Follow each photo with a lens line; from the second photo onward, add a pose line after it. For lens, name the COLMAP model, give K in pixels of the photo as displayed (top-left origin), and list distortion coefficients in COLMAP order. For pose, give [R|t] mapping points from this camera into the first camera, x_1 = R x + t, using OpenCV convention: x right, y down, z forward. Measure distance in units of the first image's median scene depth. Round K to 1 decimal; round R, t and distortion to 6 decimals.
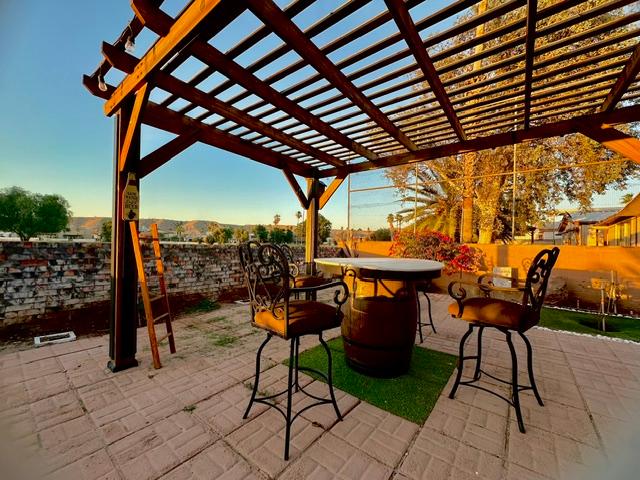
lens RADIAL K [[256.9, 0, 320.0], [0, 256.9, 240.0], [0, 0, 1]] dist [-0.000722, -0.000162]
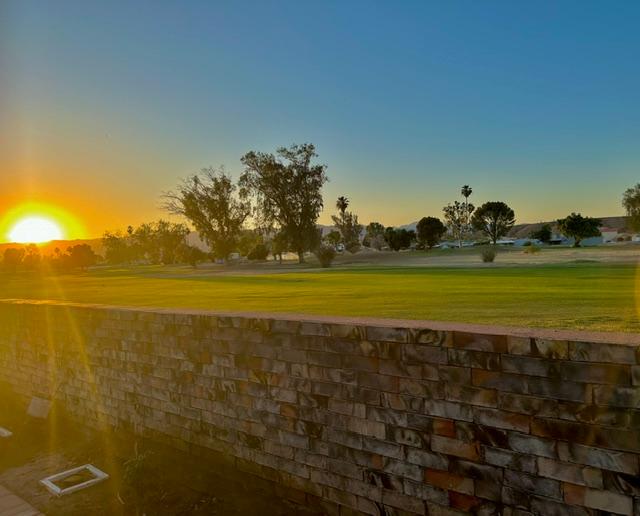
lens RADIAL K [[480.5, 0, 345.0], [0, 480.5, 257.9], [0, 0, 1]] dist [0.045979, -0.003172]
pose [[0.004333, -0.016144, -0.999860, 0.077601], [0.064303, 0.997805, -0.015832, -0.052933], [0.997921, -0.064225, 0.005362, 1.287002]]
